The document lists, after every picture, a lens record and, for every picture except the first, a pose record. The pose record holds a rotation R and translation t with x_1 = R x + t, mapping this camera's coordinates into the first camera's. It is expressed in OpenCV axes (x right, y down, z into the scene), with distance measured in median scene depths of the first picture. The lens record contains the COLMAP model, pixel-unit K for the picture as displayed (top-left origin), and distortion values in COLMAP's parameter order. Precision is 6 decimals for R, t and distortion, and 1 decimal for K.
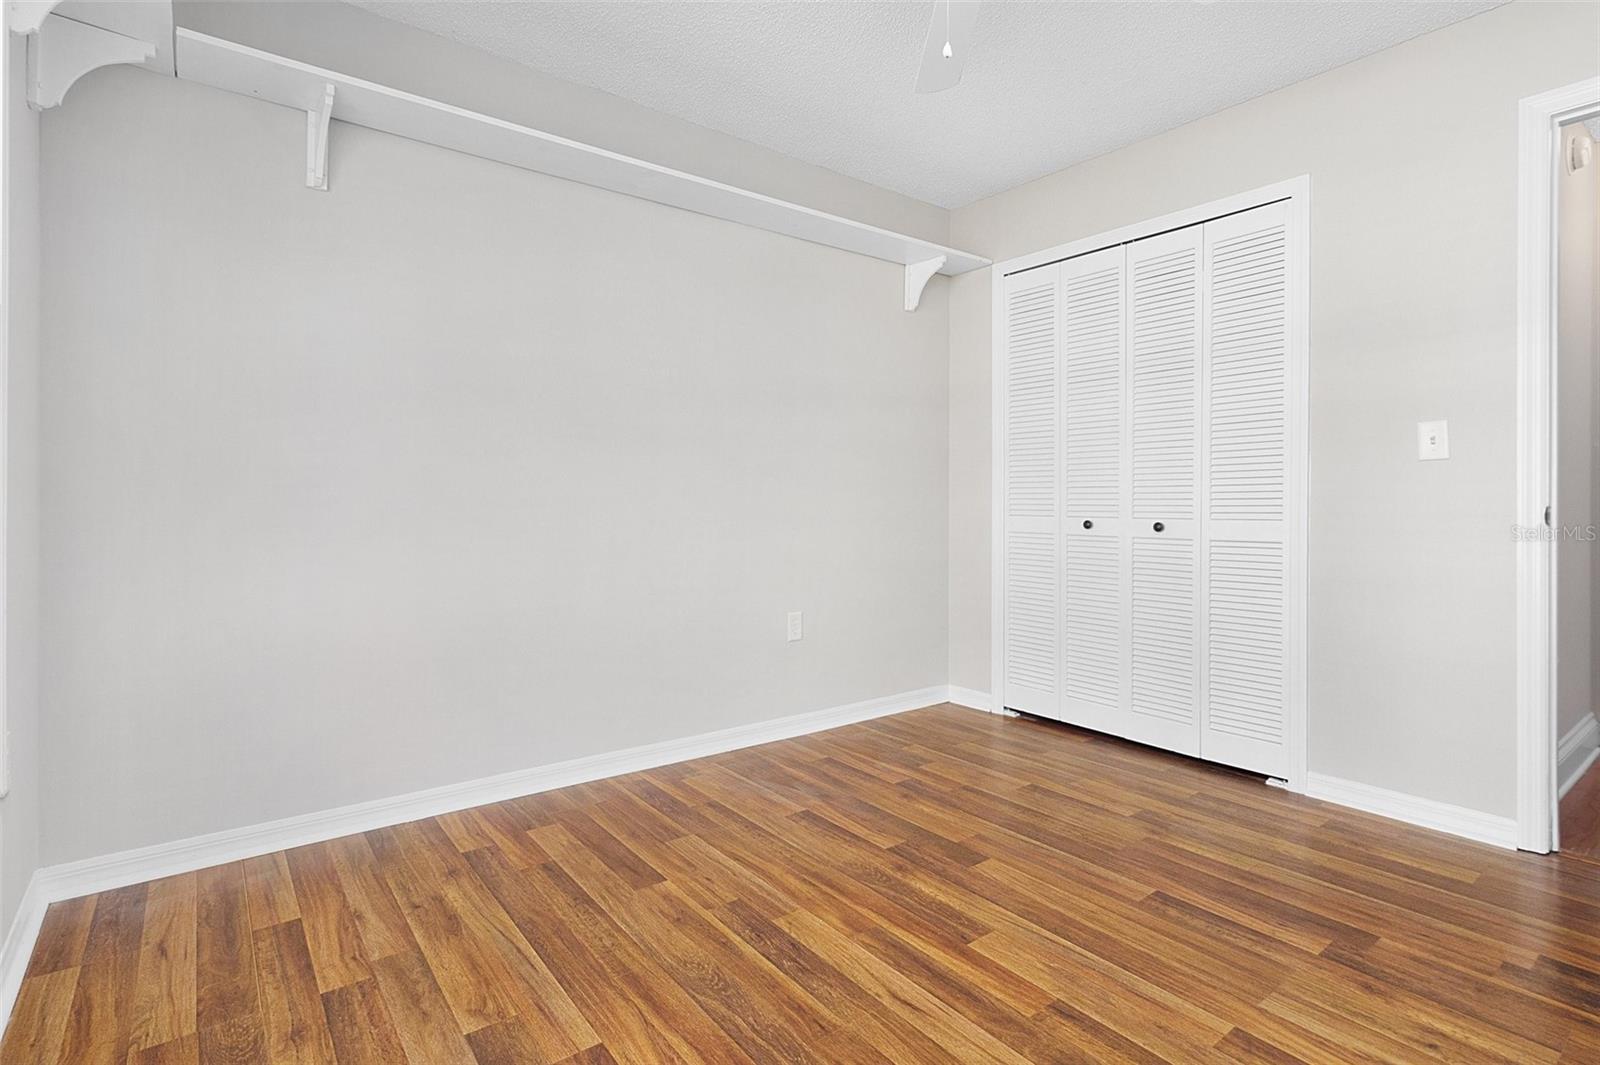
lens RADIAL K [[749.9, 0, 798.4], [0, 749.9, 523.7], [0, 0, 1]] dist [-0.002583, -0.000492]
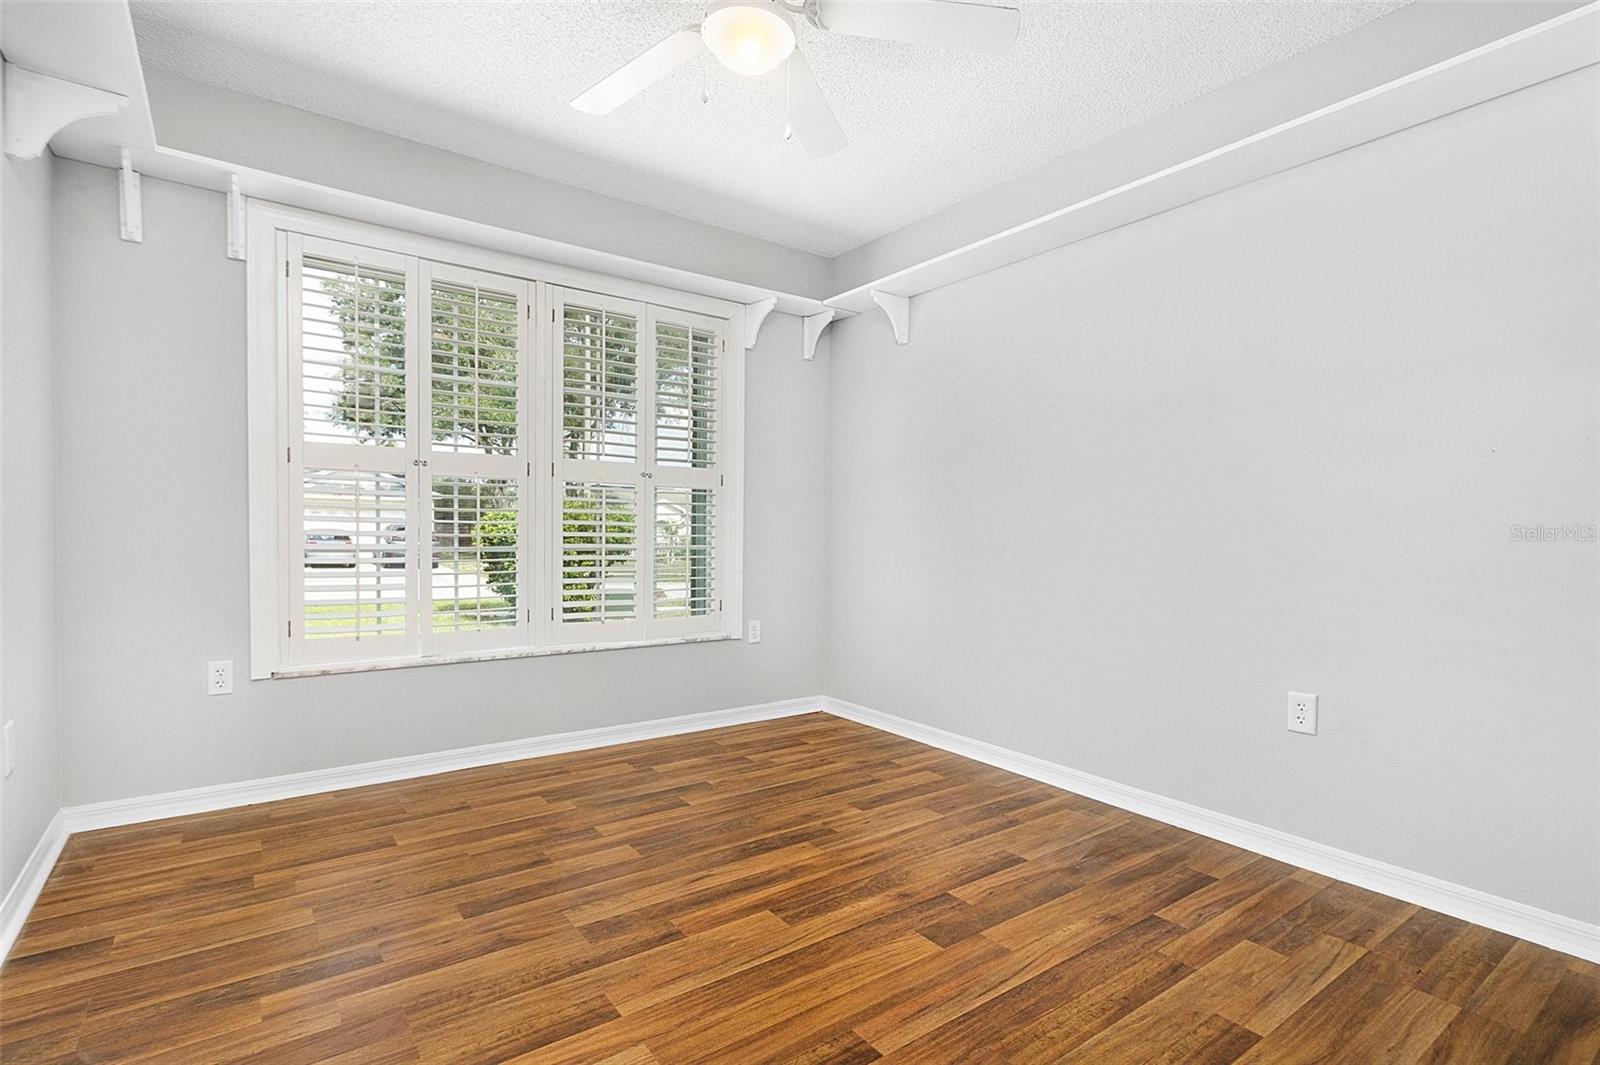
lens RADIAL K [[741.2, 0, 800.0], [0, 741.2, 532.5], [0, 0, 1]] dist [-0.001075, -0.000194]
pose [[0.011312, 0.000468, -0.999936, 1.135098], [-0.039901, 0.999204, 0.000016, -0.018943], [0.999140, 0.039898, 0.011322, 0.838678]]
